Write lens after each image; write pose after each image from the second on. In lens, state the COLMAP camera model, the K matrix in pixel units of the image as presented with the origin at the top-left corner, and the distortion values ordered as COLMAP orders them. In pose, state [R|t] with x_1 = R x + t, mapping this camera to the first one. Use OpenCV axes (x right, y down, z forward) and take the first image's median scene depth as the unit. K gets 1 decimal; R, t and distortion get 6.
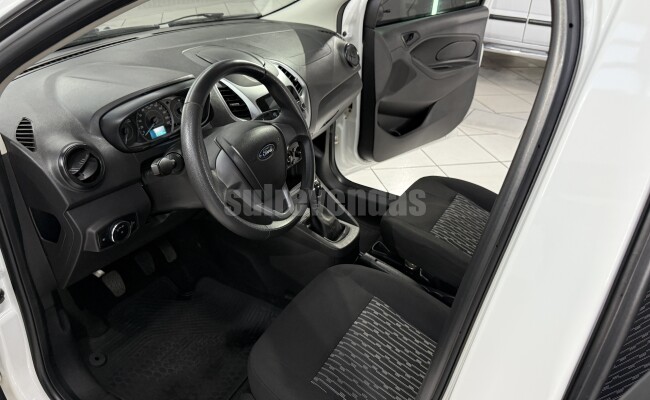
lens RADIAL K [[498.1, 0, 322.1], [0, 498.1, 198.5], [0, 0, 1]] dist [0.127198, -0.232450]
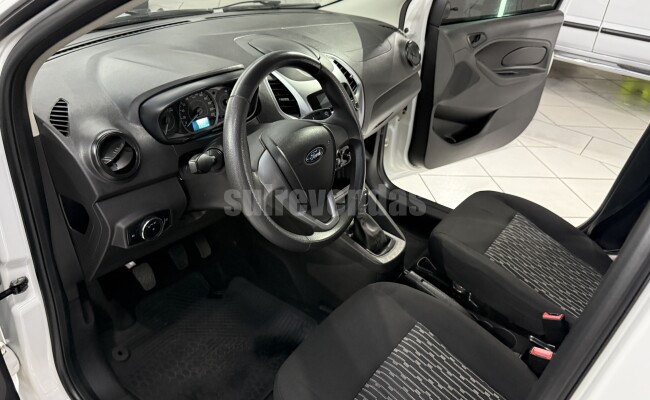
lens RADIAL K [[497.4, 0, 325.0], [0, 497.4, 200.0], [0, 0, 1]] dist [0.150900, -0.314058]
pose [[0.993503, 0.087426, -0.072865, -0.014343], [-0.086520, 0.996130, 0.015499, -0.021374], [0.073938, -0.009094, 0.997221, 0.074042]]
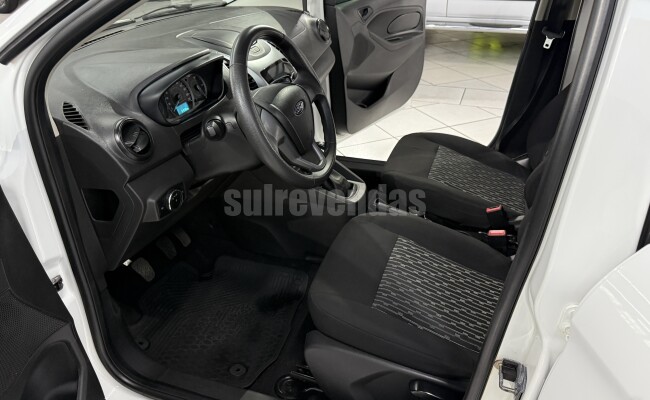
lens RADIAL K [[497.4, 0, 325.0], [0, 497.4, 200.0], [0, 0, 1]] dist [0.150900, -0.314058]
pose [[0.979890, -0.149071, 0.132638, -0.171630], [0.148990, 0.988782, 0.010592, 0.075020], [-0.132729, 0.009382, 0.991108, -0.061050]]
